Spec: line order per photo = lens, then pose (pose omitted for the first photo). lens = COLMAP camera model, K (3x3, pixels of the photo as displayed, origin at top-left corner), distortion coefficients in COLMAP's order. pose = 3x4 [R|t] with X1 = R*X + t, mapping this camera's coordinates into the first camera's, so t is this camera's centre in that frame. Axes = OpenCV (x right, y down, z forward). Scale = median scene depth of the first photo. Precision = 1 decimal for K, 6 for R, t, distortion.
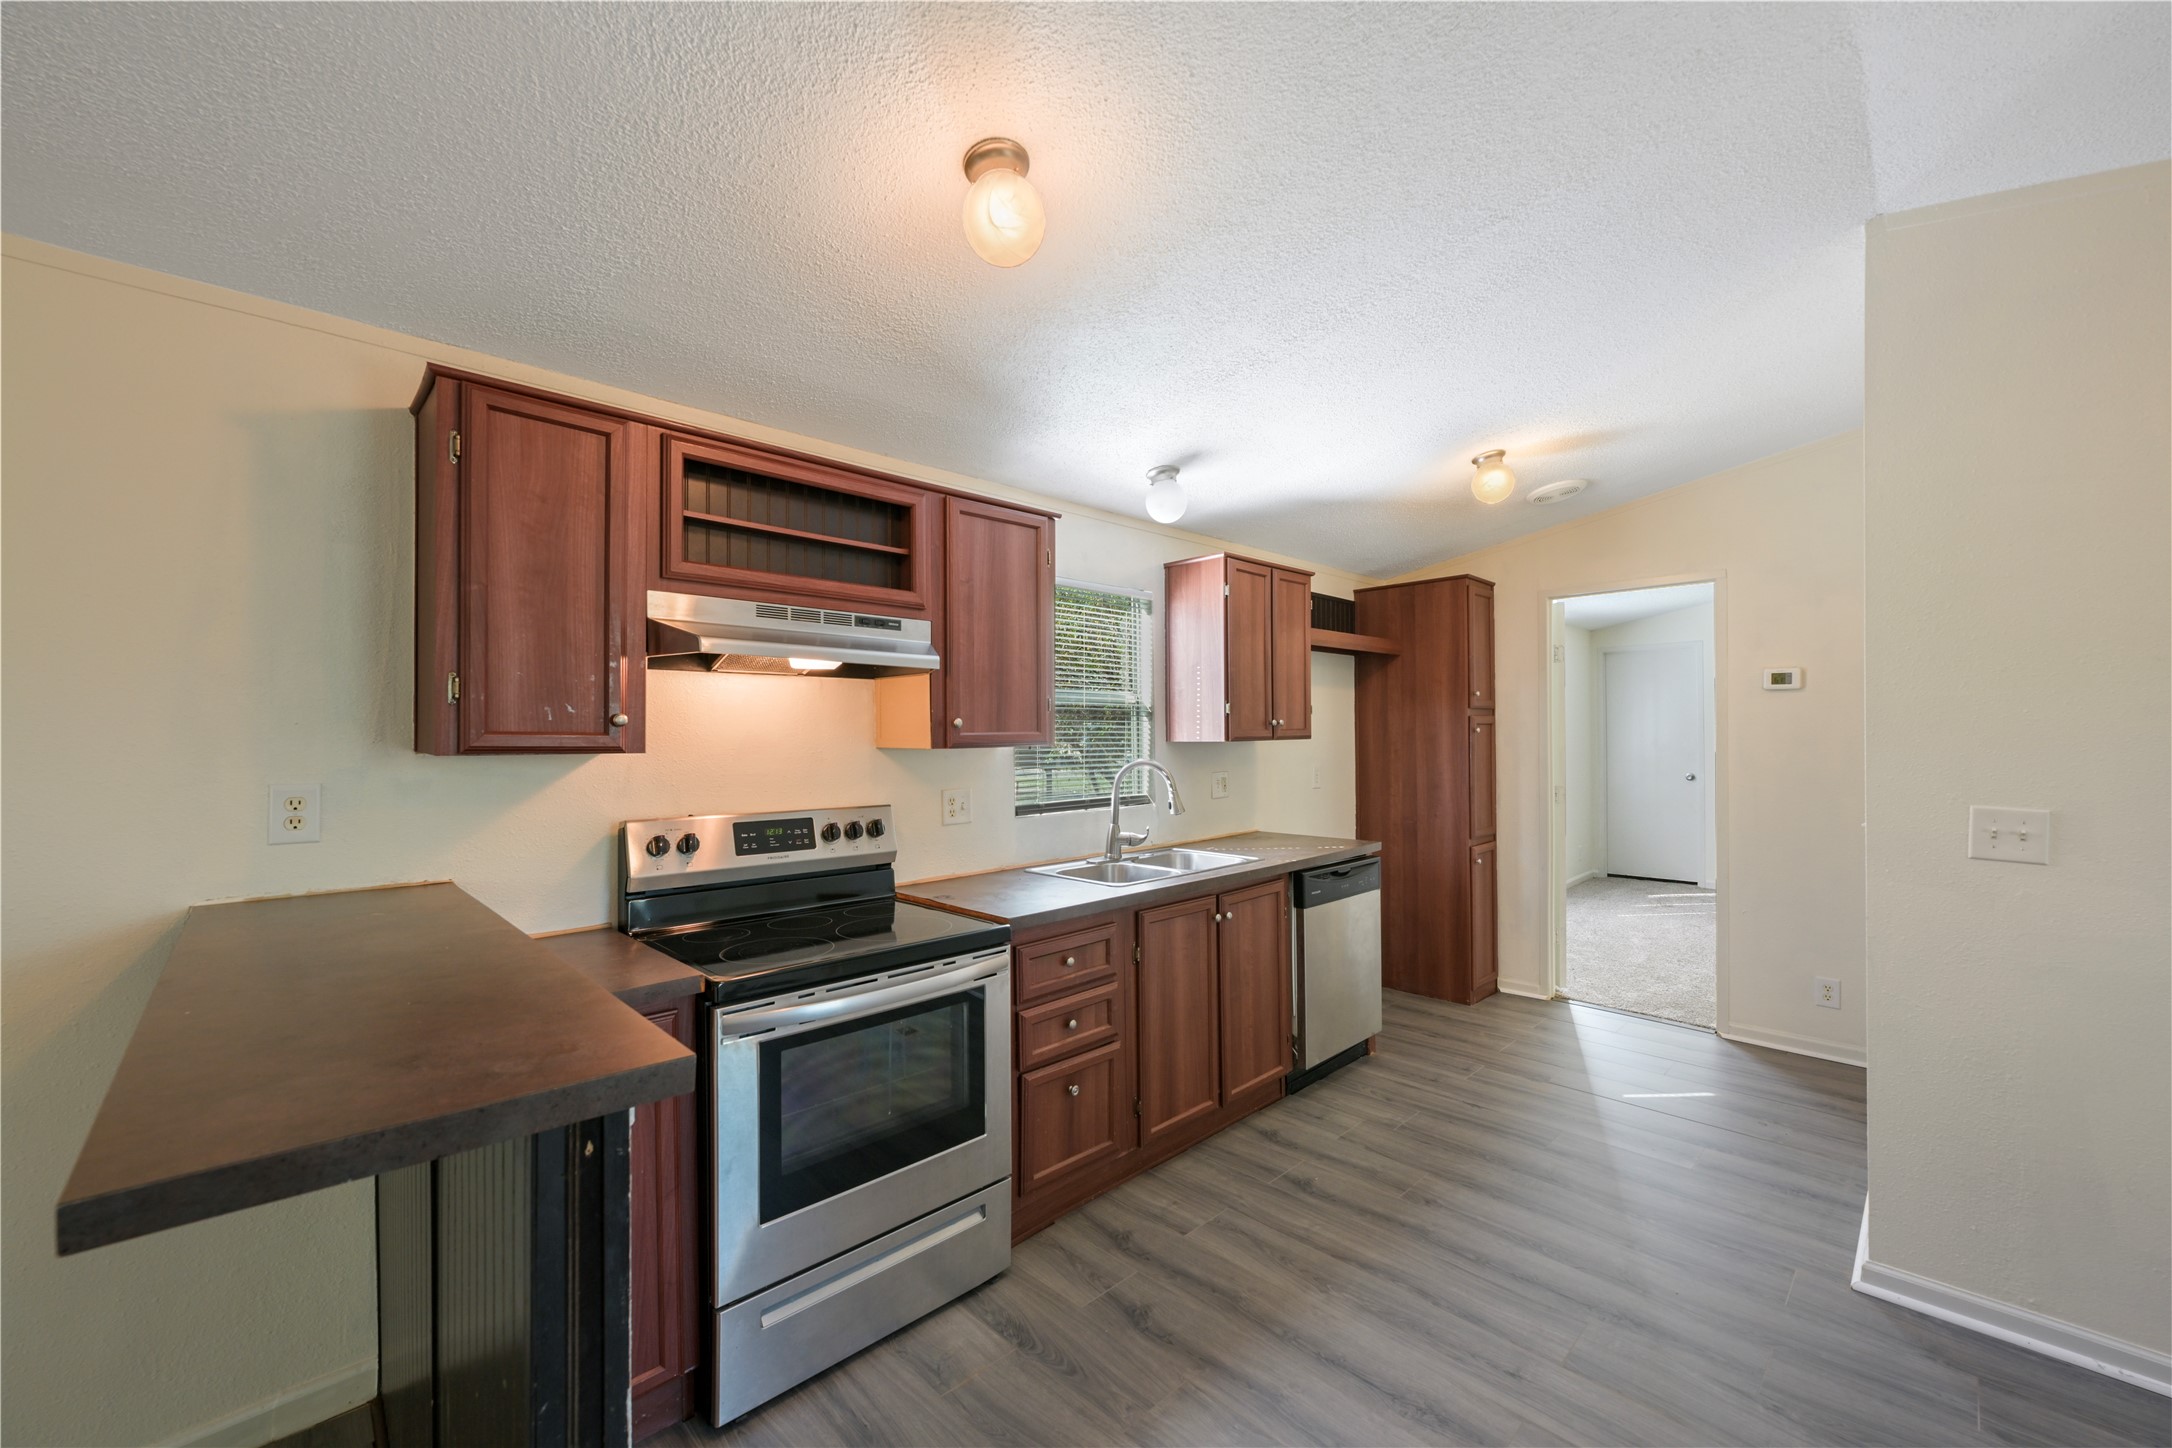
lens RADIAL K [[865.5, 0, 1086.6], [0, 865.5, 735.4], [0, 0, 1]] dist [0.000175, 0.000424]
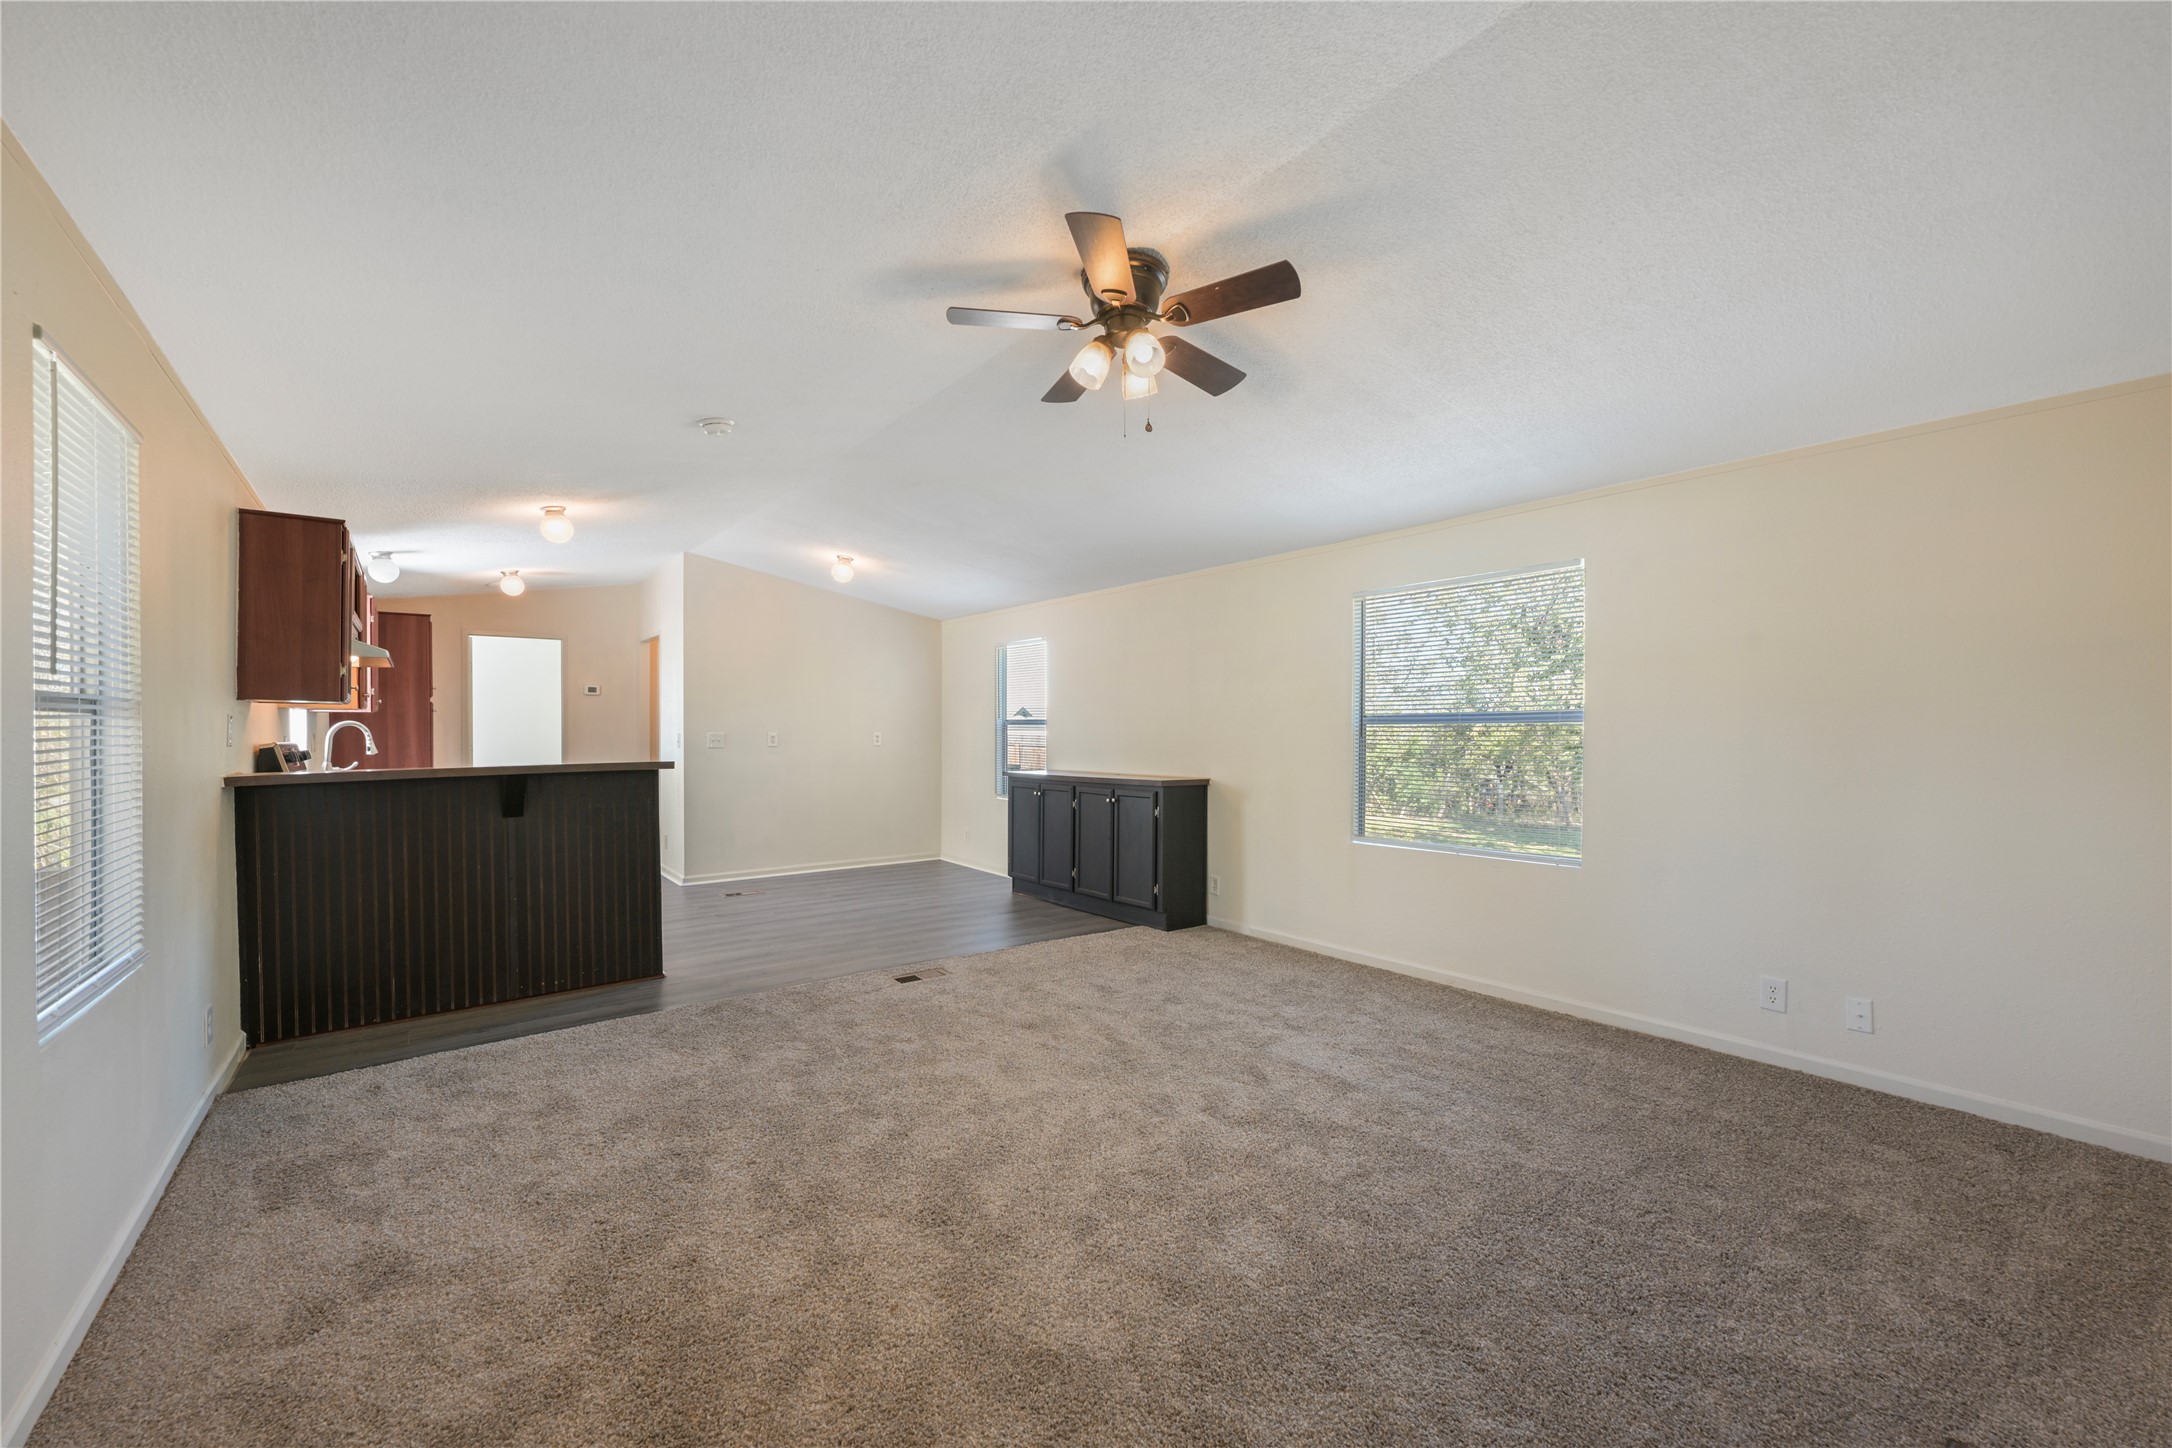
lens RADIAL K [[865.5, 0, 1078.6], [0, 865.5, 730.7], [0, 0, 1]] dist [0.000175, 0.000424]
pose [[0.137654, 0.001210, 0.990480, -1.639768], [0.006321, 0.999978, -0.002100, 0.068912], [-0.990460, 0.006550, 0.137644, -0.700262]]
